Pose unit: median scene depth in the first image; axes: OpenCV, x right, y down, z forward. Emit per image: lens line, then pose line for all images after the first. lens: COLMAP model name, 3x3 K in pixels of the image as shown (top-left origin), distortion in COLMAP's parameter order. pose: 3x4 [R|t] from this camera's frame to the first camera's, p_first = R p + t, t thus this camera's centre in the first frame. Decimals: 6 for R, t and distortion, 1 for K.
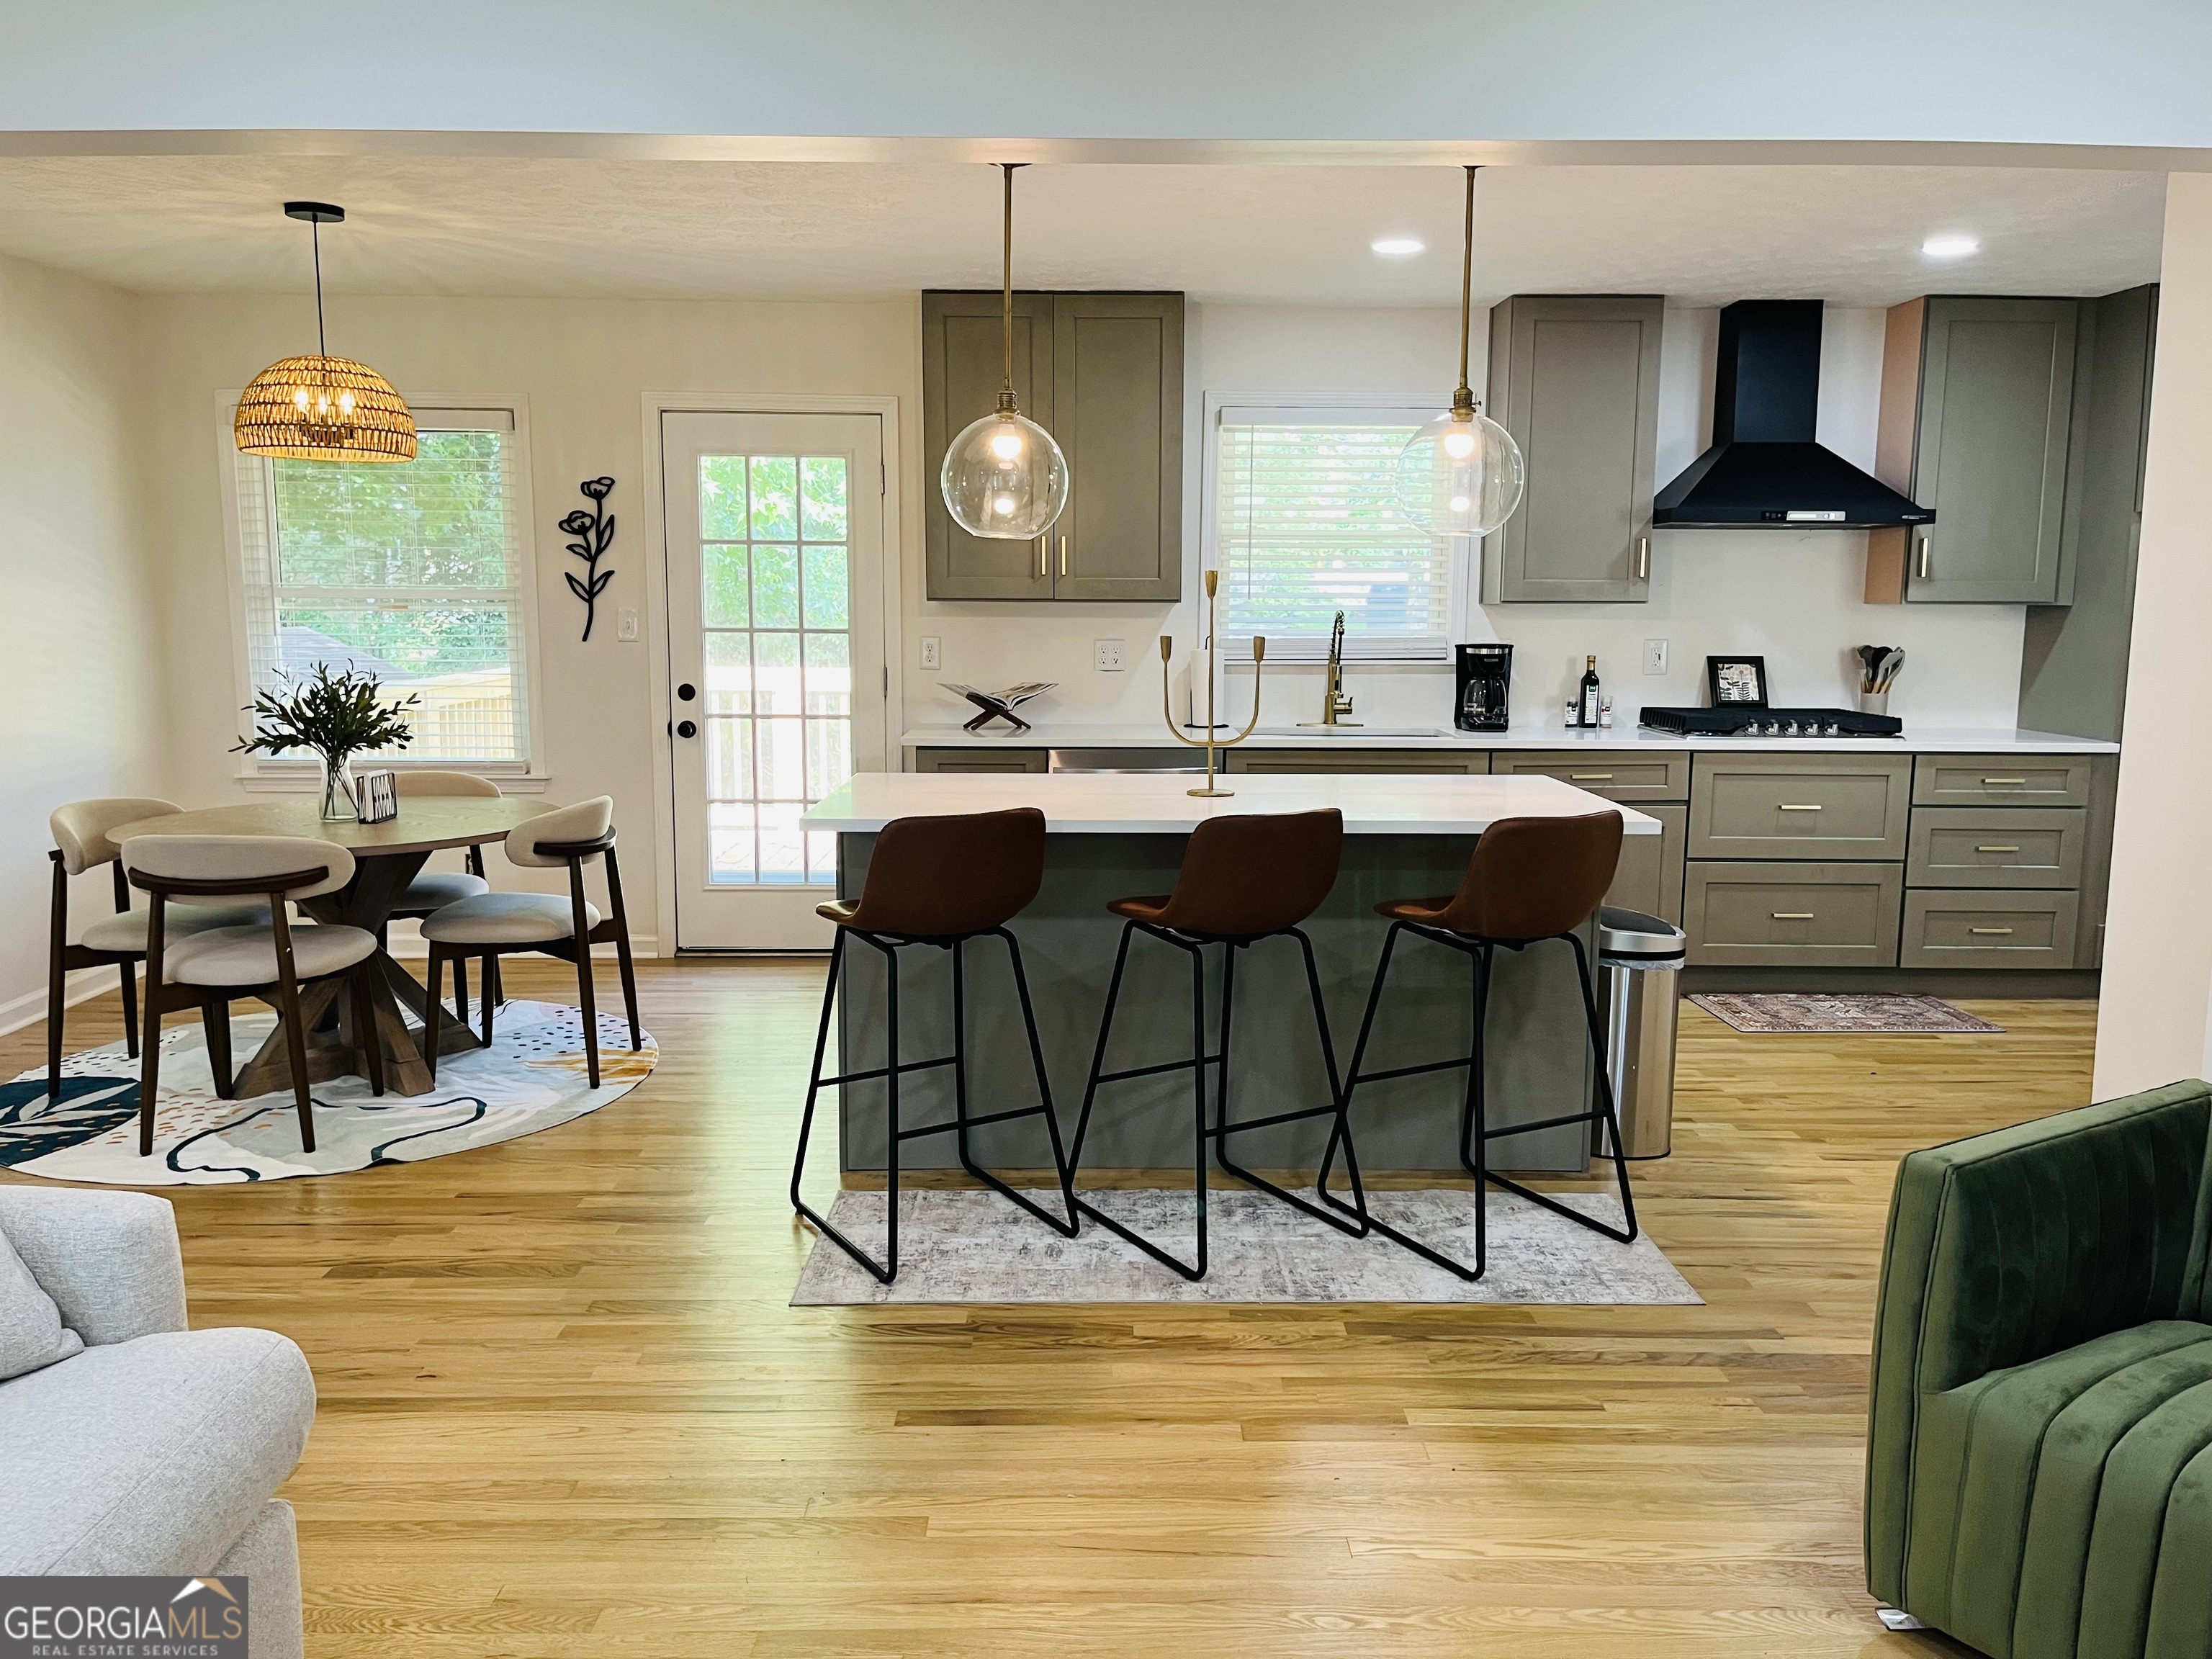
lens RADIAL K [[1677.3, 0, 1106.0], [0, 1677.3, 829.5], [0, 0, 1]] dist [0.059349, -0.060590]
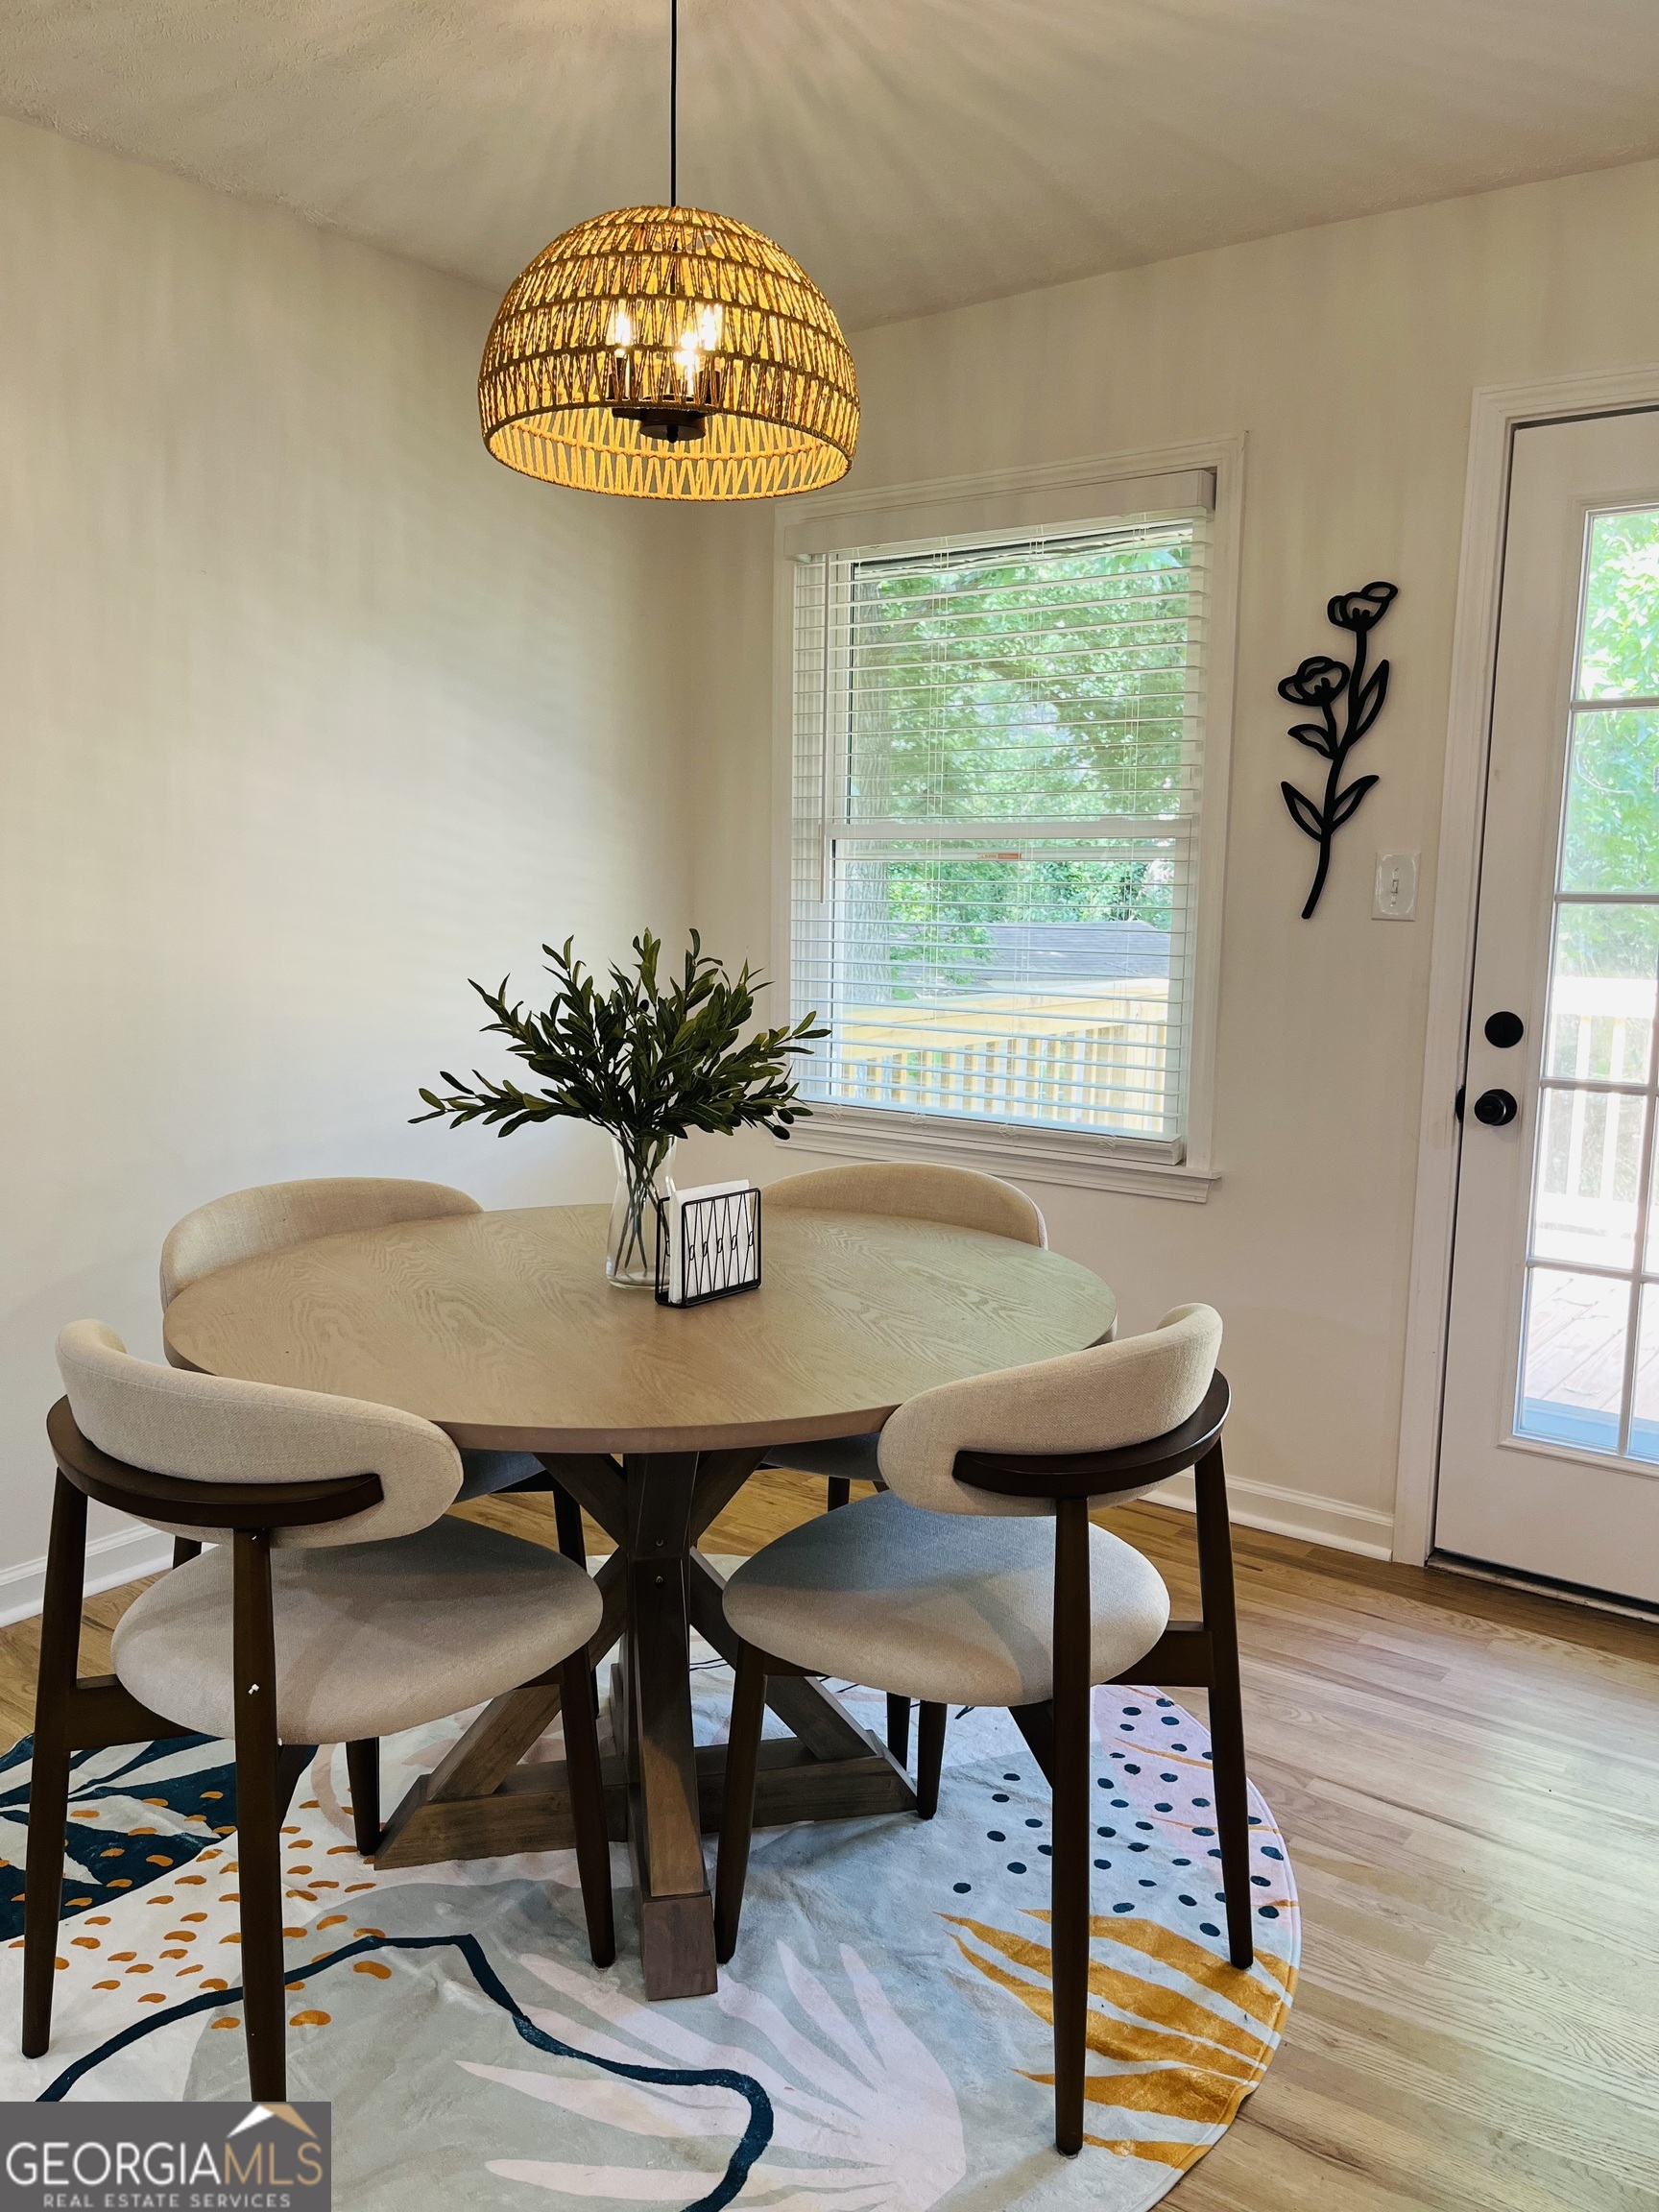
lens RADIAL K [[1677.3, 0, 829.5], [0, 1677.3, 1106.0], [0, 0, 1]] dist [0.059349, -0.060590]
pose [[0.791066, 0.088418, -0.605307, -0.120067], [-0.097539, 0.995071, 0.017879, -0.054771], [0.603905, 0.044898, 0.795791, 0.556017]]
